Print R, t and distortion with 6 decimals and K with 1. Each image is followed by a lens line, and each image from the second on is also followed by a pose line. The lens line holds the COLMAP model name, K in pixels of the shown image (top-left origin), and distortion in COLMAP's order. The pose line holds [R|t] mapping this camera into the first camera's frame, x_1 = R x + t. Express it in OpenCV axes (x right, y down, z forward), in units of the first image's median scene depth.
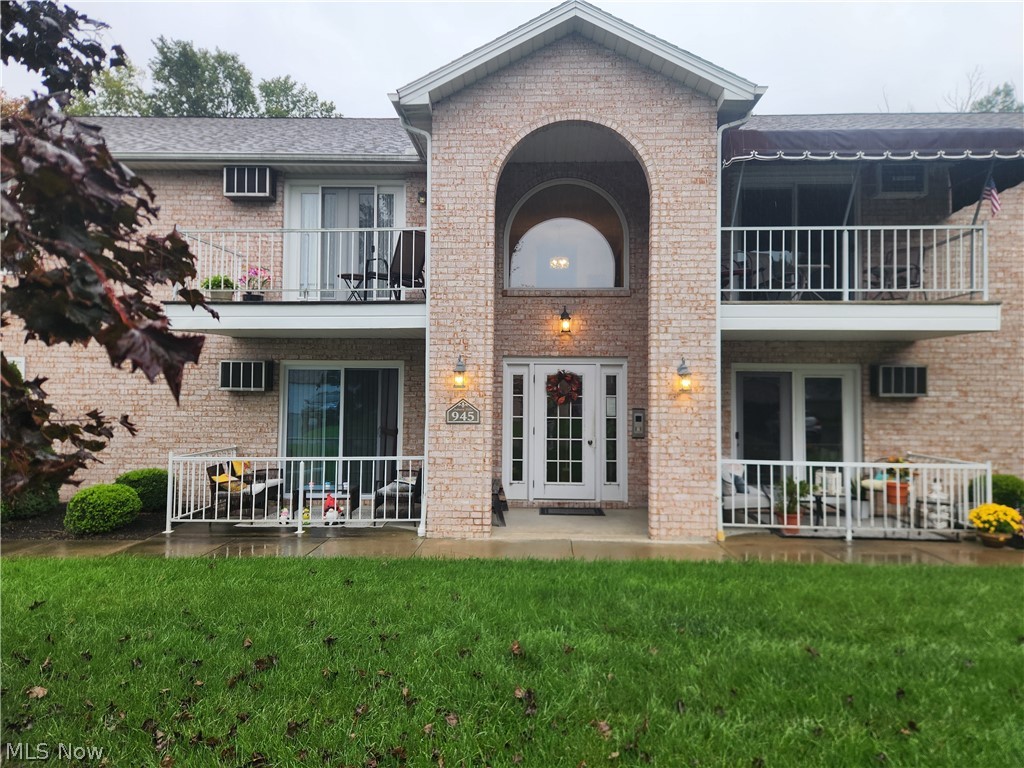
lens RADIAL K [[629.3, 0, 513.3], [0, 629.3, 379.8], [0, 0, 1]] dist [0.078592, -0.059410]
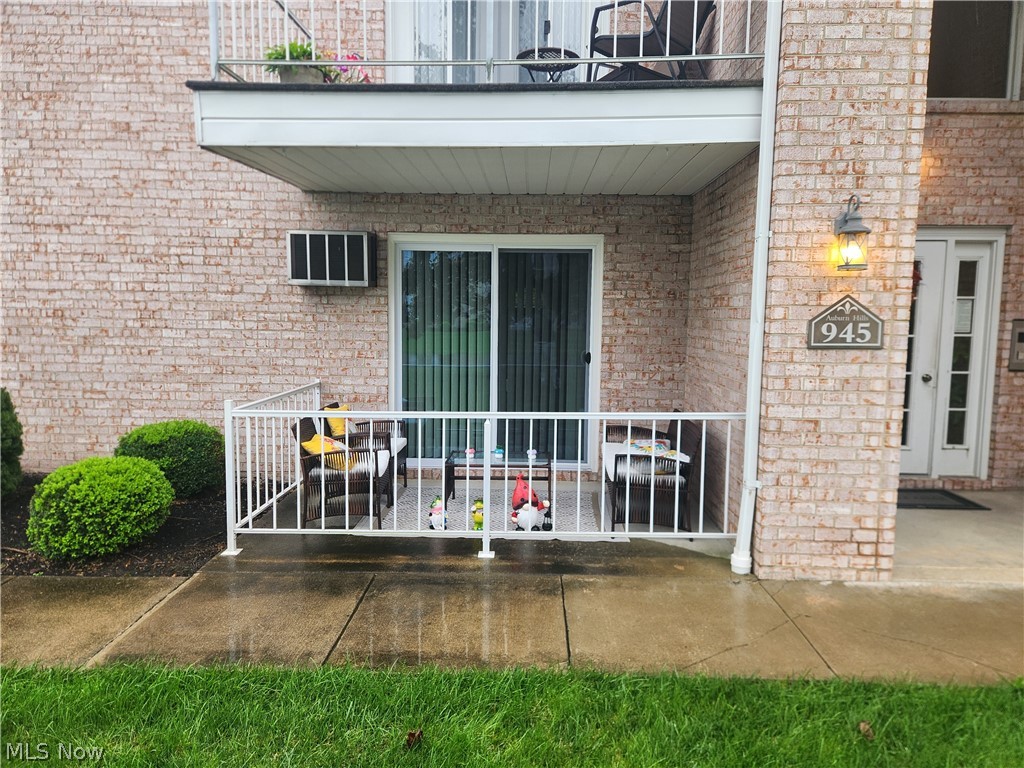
lens RADIAL K [[629.3, 0, 513.3], [0, 629.3, 379.8], [0, 0, 1]] dist [0.078592, -0.059410]
pose [[0.999915, 0.002983, 0.012669, -0.268071], [-0.004628, 0.991260, 0.131844, 0.025154], [-0.012165, -0.131891, 0.991190, 0.425047]]
